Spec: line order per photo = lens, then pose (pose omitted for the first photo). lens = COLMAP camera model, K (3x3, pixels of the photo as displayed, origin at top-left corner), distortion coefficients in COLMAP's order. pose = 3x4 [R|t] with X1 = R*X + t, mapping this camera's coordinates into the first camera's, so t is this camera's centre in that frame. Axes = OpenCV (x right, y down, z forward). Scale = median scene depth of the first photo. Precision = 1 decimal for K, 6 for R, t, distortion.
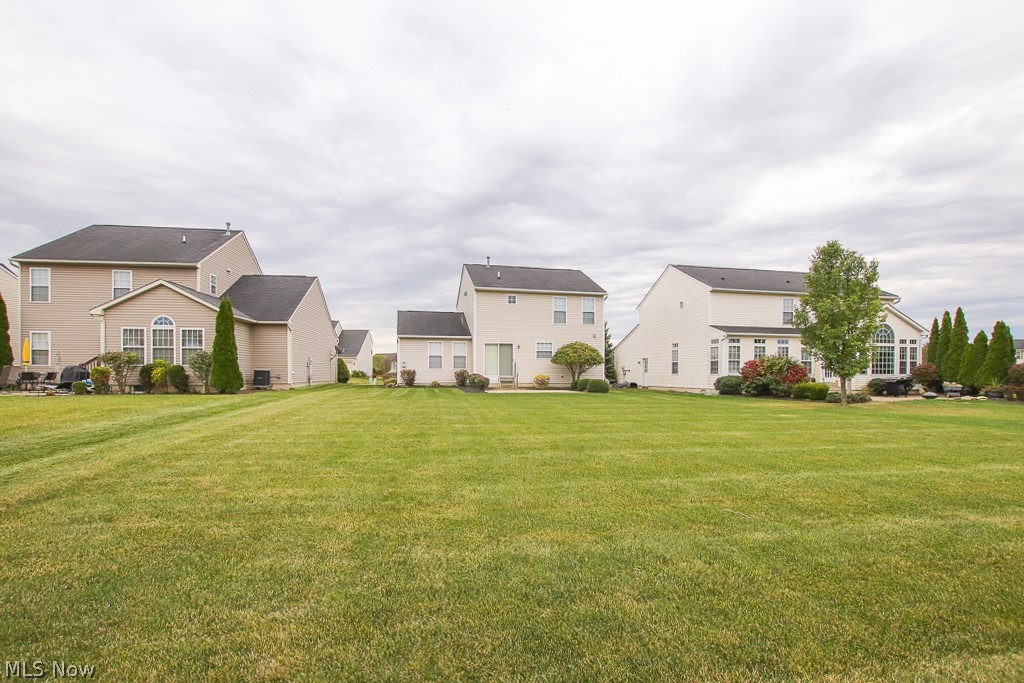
lens RADIAL K [[475.7, 0, 509.8], [0, 475.7, 346.2], [0, 0, 1]] dist [-0.012235, 0.000634]
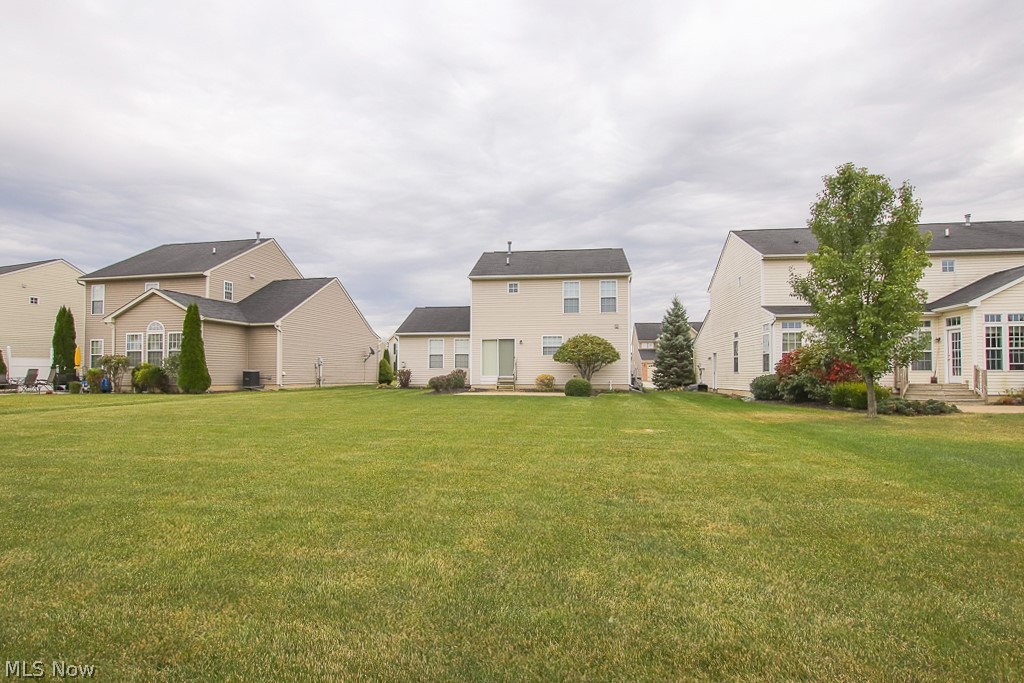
lens RADIAL K [[507.4, 0, 512.7], [0, 507.4, 347.3], [0, 0, 1]] dist [-0.005378, 0.002973]
pose [[0.944135, -0.023570, -0.328716, 0.306726], [0.024332, 0.999702, -0.001795, 0.011950], [0.328660, -0.006304, 0.944427, 0.124450]]
